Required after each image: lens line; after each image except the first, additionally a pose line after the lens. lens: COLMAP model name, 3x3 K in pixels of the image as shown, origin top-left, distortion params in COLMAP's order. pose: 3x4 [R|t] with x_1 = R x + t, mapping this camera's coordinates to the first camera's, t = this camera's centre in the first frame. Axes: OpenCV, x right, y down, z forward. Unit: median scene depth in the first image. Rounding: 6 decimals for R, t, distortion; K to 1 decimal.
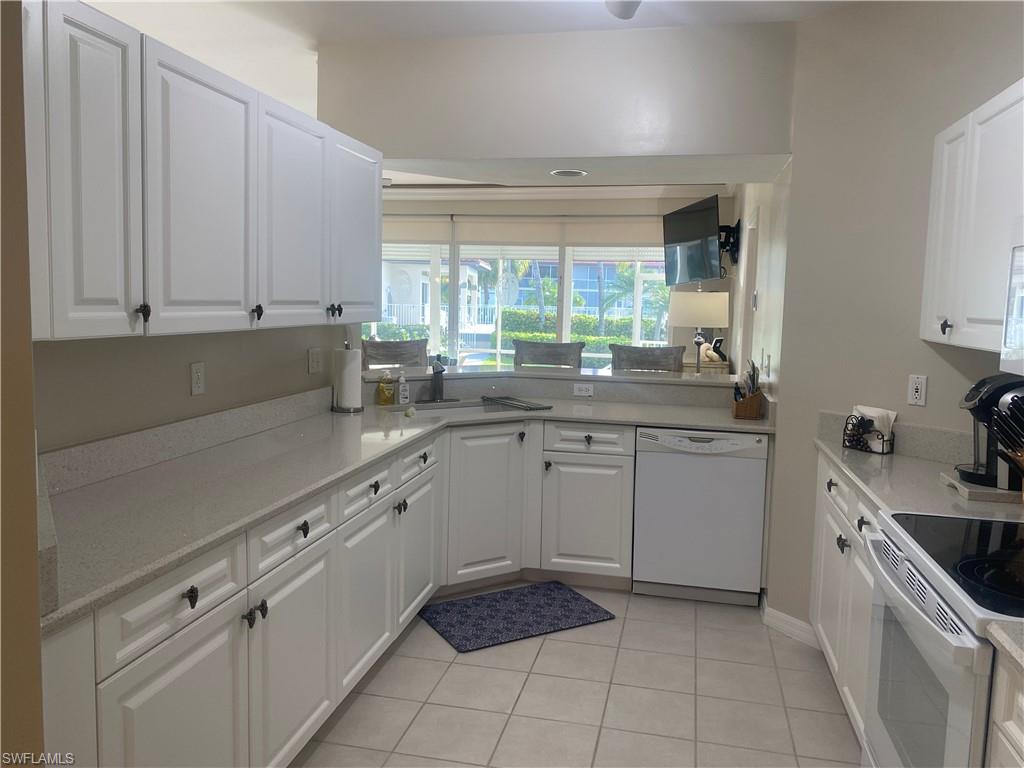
lens RADIAL K [[774.3, 0, 515.4], [0, 774.3, 373.8], [0, 0, 1]] dist [0.055427, -0.076339]
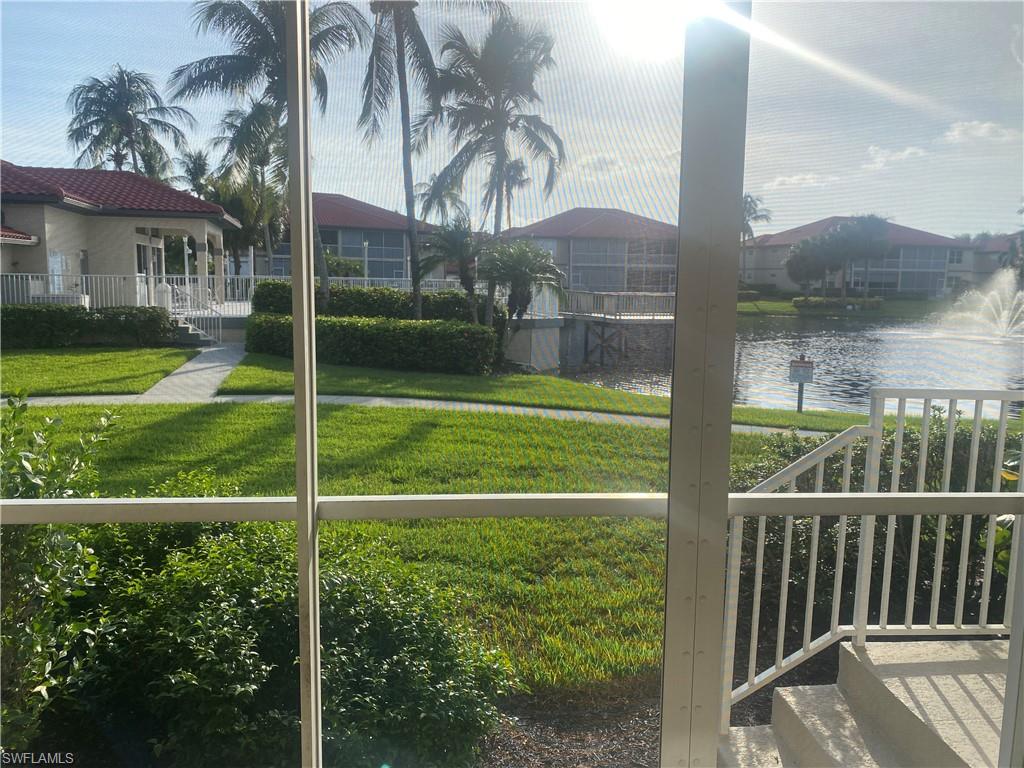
lens RADIAL K [[776.3, 0, 514.6], [0, 776.3, 374.2], [0, 0, 1]] dist [0.082220, -0.120298]
pose [[0.955395, -0.046181, 0.291696, -0.007953], [0.035881, 0.998532, 0.040566, -0.017008], [-0.293142, -0.028290, 0.955650, 0.221845]]
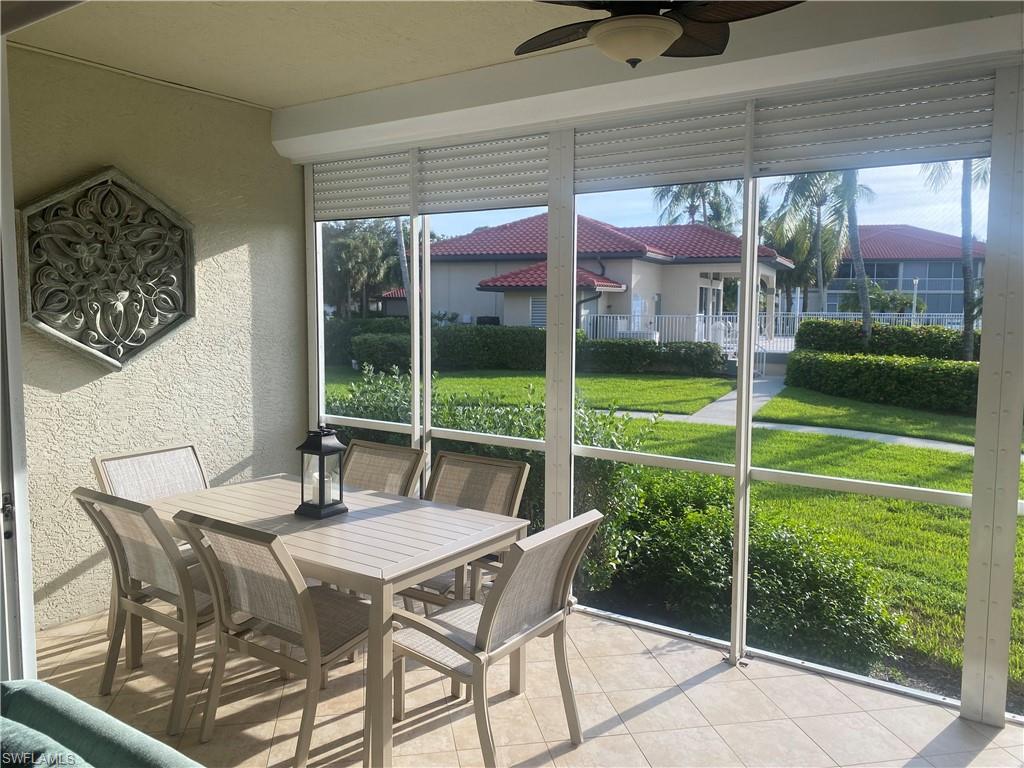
lens RADIAL K [[776.3, 0, 514.6], [0, 776.3, 374.2], [0, 0, 1]] dist [0.082220, -0.120298]
pose [[0.928541, 0.014618, -0.370942, 0.002017], [-0.018719, 0.999797, -0.007458, -0.017207], [0.370757, 0.013869, 0.928626, 0.178864]]
